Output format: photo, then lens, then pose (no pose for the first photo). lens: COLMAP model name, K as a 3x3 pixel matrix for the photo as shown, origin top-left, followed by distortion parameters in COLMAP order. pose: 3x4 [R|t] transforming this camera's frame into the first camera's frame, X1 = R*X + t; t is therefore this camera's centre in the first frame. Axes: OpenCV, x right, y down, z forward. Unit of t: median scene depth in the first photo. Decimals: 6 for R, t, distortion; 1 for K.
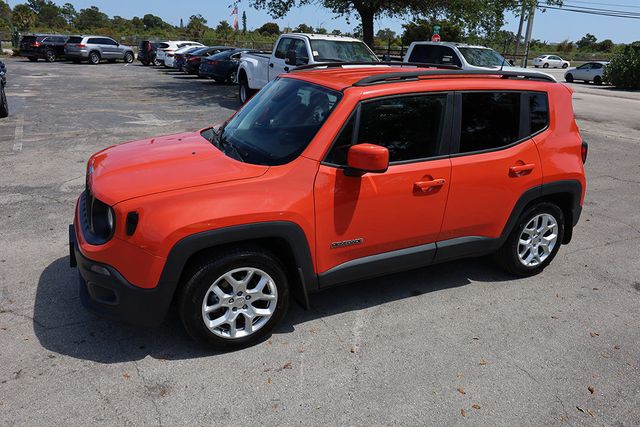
lens RADIAL K [[470.4, 0, 322.3], [0, 470.4, 209.0], [0, 0, 1]] dist [-0.000188, 0.002382]
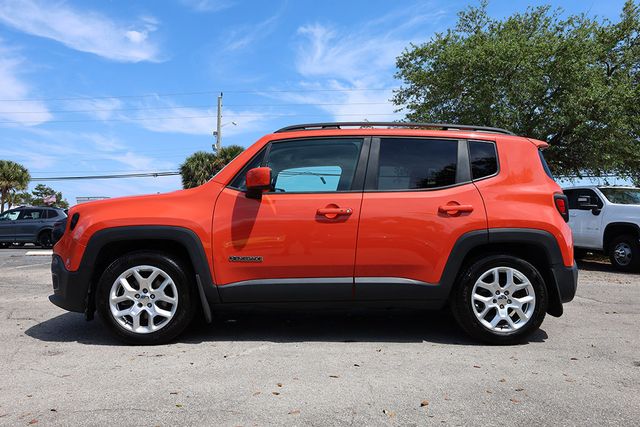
lens RADIAL K [[475.3, 0, 315.6], [0, 475.3, 215.1], [0, 0, 1]] dist [0.002524, -0.000688]
pose [[0.913980, -0.036325, -0.404129, 0.651040], [-0.112743, 0.934030, -0.338935, 0.333572], [0.389781, 0.355342, 0.849590, 0.088778]]
